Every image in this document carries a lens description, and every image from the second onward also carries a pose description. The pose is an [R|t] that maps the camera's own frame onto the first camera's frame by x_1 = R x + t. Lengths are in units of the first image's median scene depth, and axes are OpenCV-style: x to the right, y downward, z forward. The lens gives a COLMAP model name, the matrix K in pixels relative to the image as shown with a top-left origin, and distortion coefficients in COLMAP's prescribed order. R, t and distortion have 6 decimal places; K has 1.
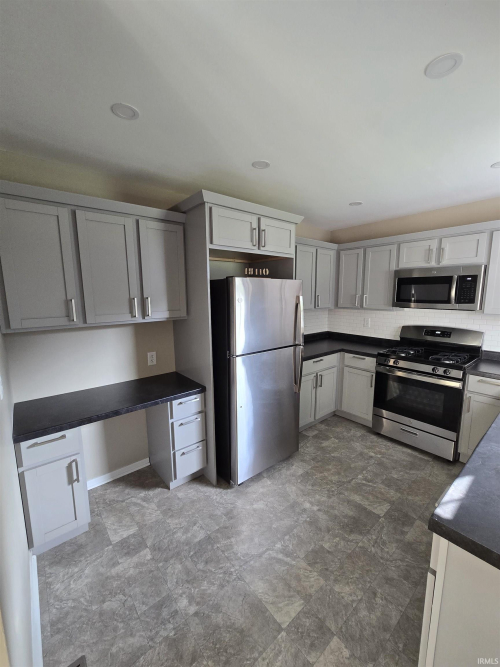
lens RADIAL K [[273.7, 0, 250.7], [0, 273.7, 331.1], [0, 0, 1]] dist [0.000657, 0.000257]
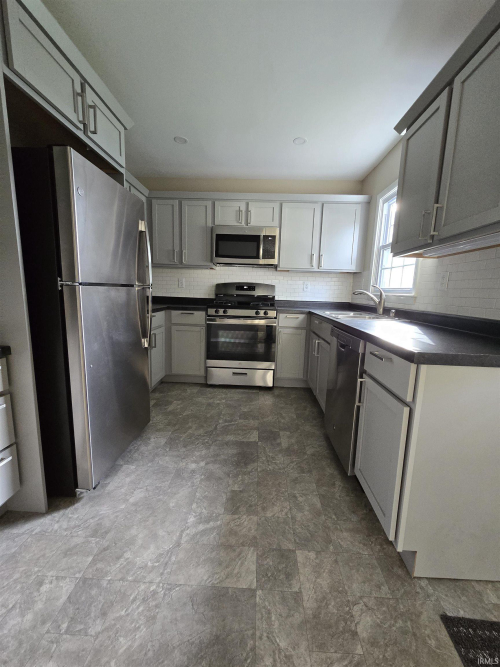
lens RADIAL K [[273.7, 0, 250.7], [0, 273.7, 331.1], [0, 0, 1]] dist [0.000657, 0.000257]
pose [[0.672795, -0.087632, 0.734621, -0.229486], [0.070574, 0.996034, 0.054181, 0.170651], [-0.736455, 0.015392, 0.676311, 0.262434]]
